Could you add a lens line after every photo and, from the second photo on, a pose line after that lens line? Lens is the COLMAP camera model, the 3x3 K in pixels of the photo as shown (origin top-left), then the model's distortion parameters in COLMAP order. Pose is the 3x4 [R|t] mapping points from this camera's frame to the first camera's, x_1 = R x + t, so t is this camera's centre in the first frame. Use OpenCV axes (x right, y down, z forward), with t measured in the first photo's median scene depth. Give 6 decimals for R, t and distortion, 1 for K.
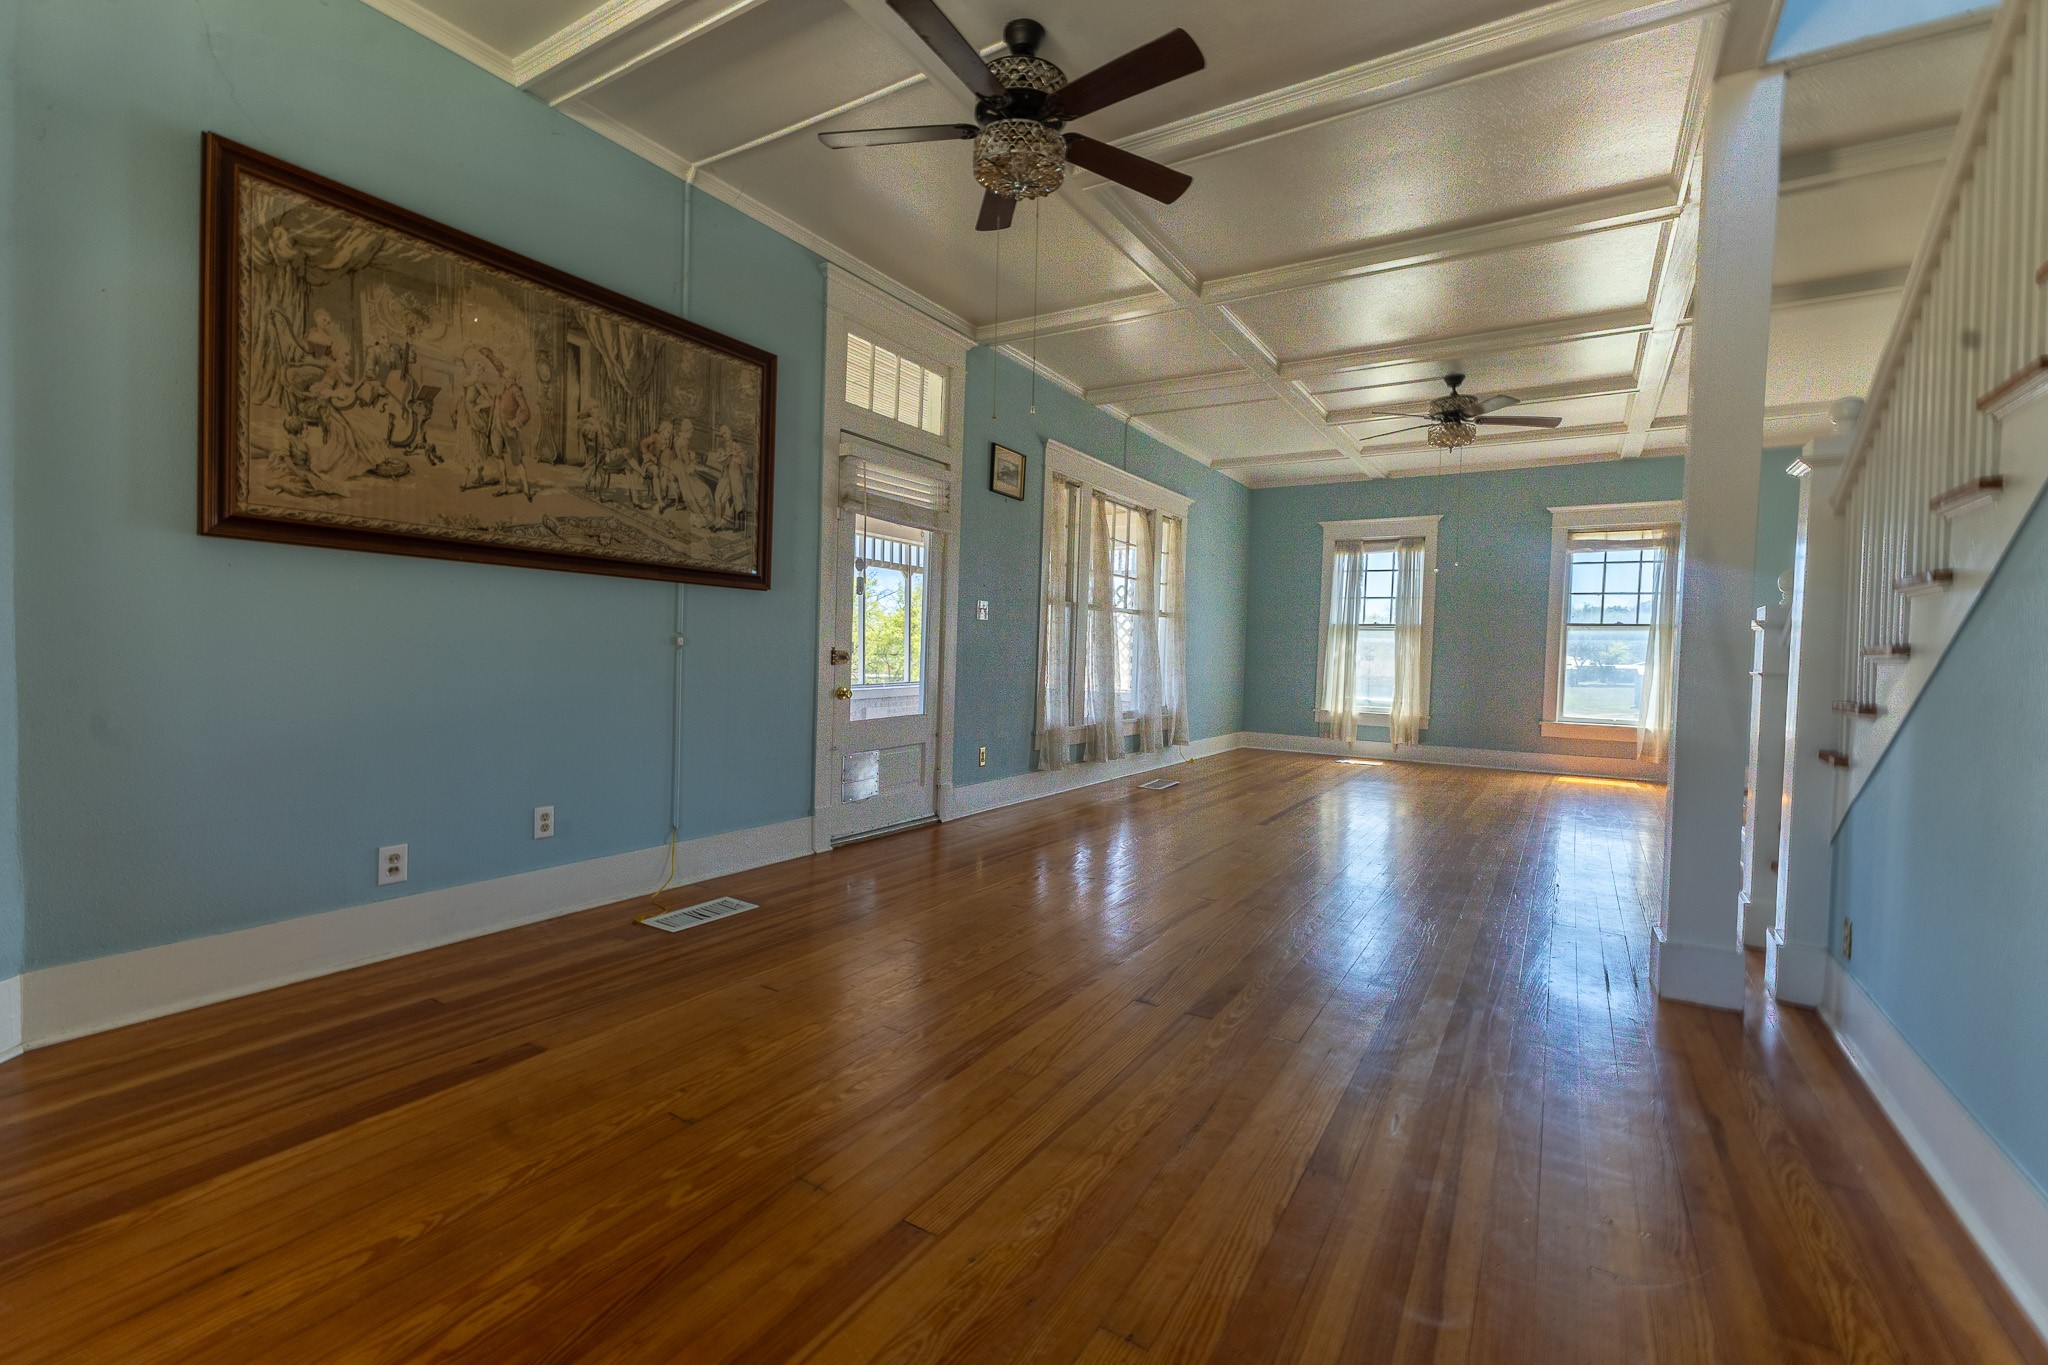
lens RADIAL K [[881.3, 0, 1025.0], [0, 881.3, 670.8], [0, 0, 1]] dist [0.014686, -0.001805]
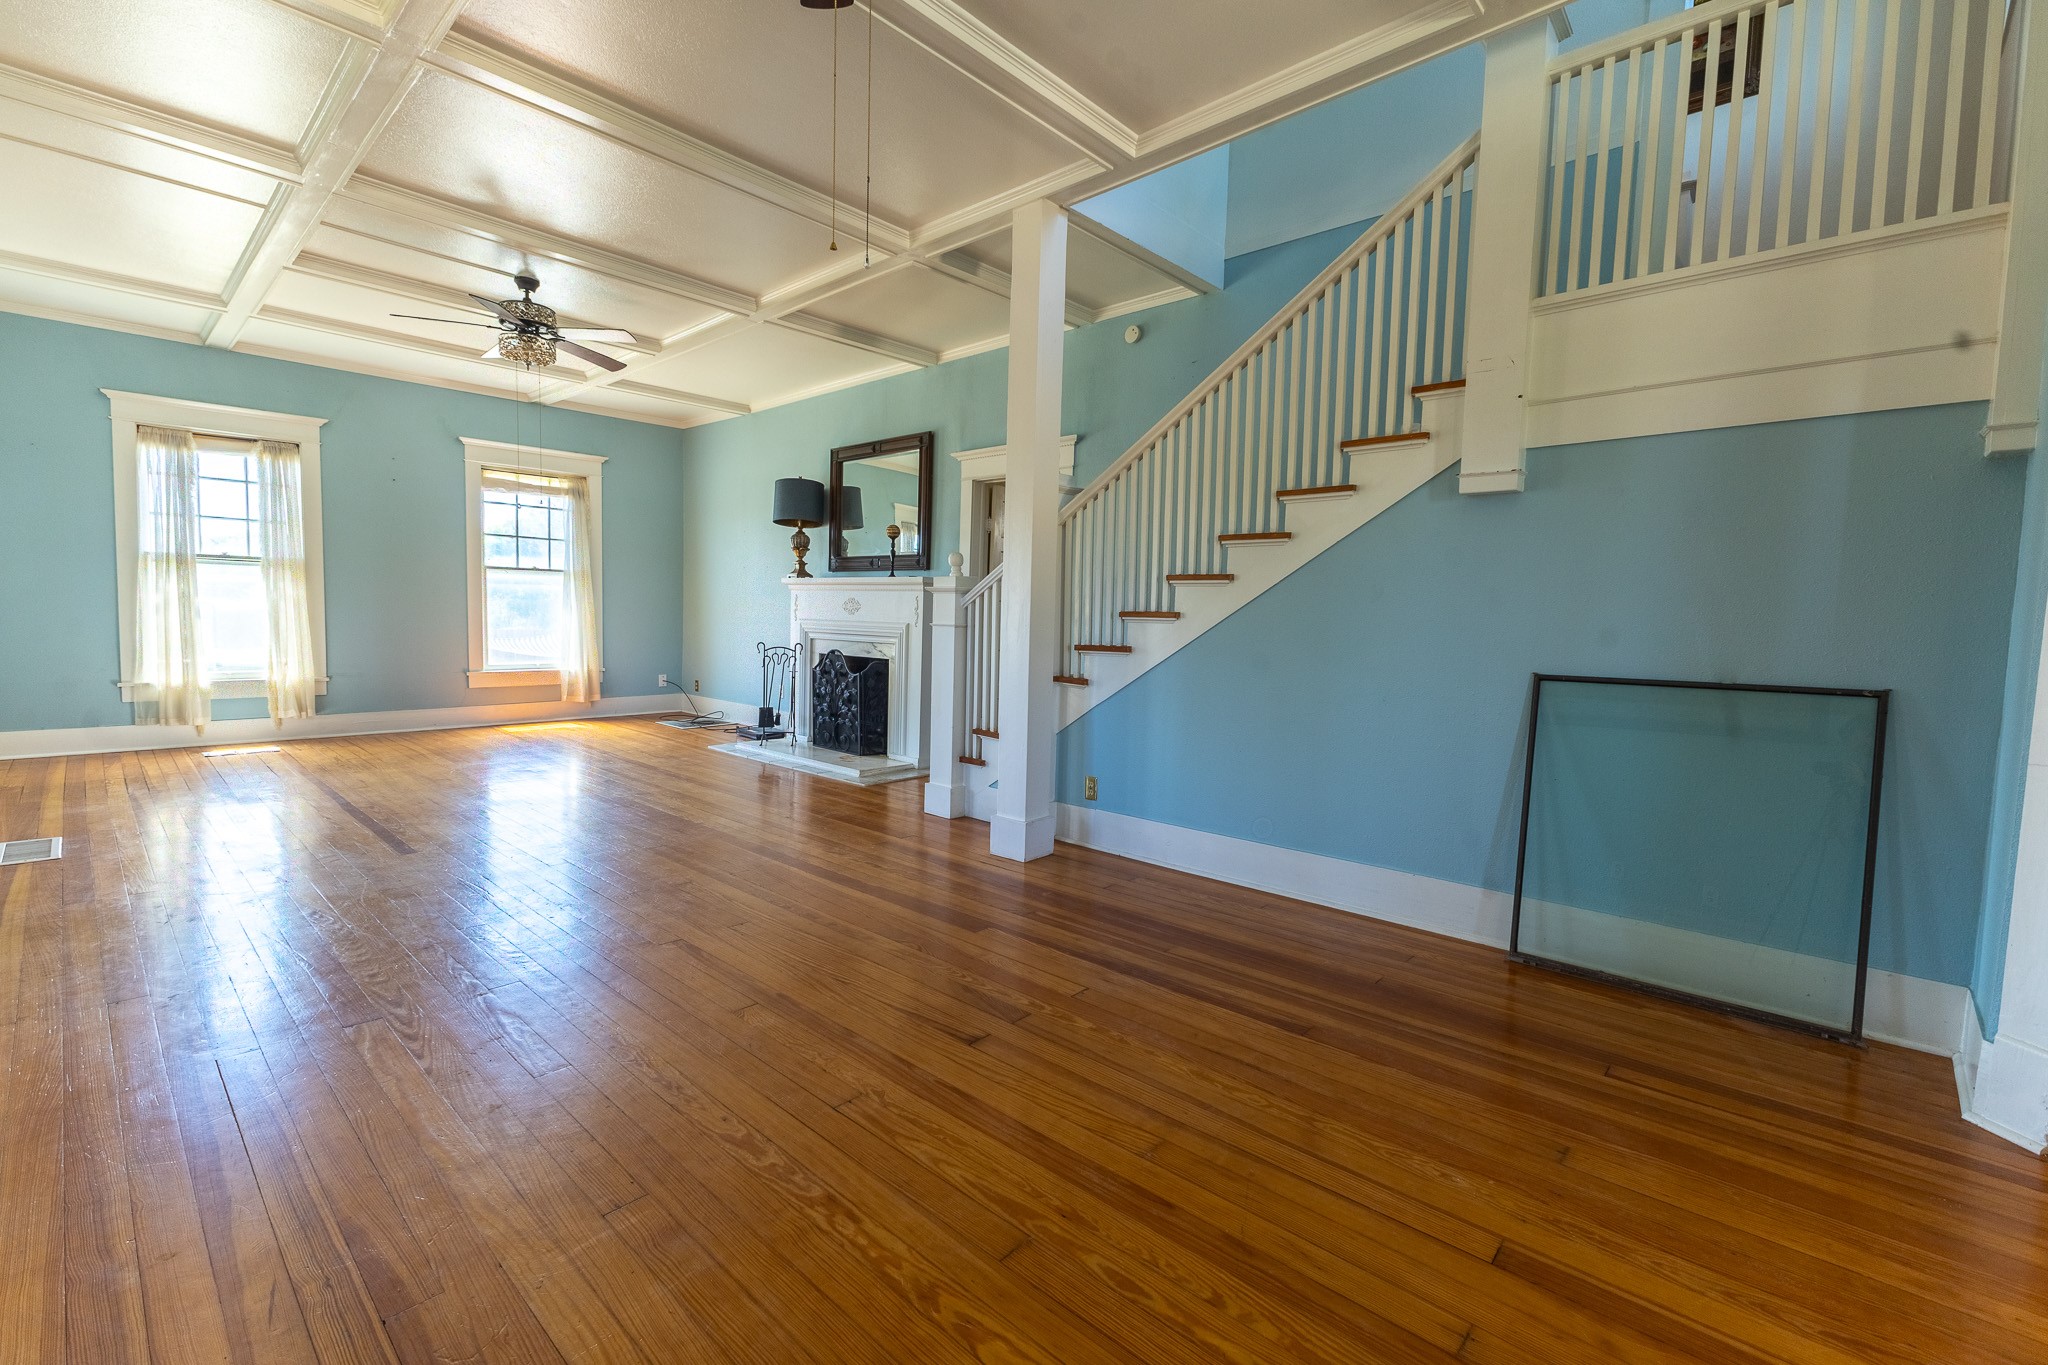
lens RADIAL K [[881.3, 0, 1026.9], [0, 881.3, 675.2], [0, 0, 1]] dist [0.014686, -0.001805]
pose [[0.185297, -0.089186, 0.978627, -0.212292], [0.009149, 0.995986, 0.089035, -0.016140], [-0.982640, -0.007545, 0.185370, 0.256692]]
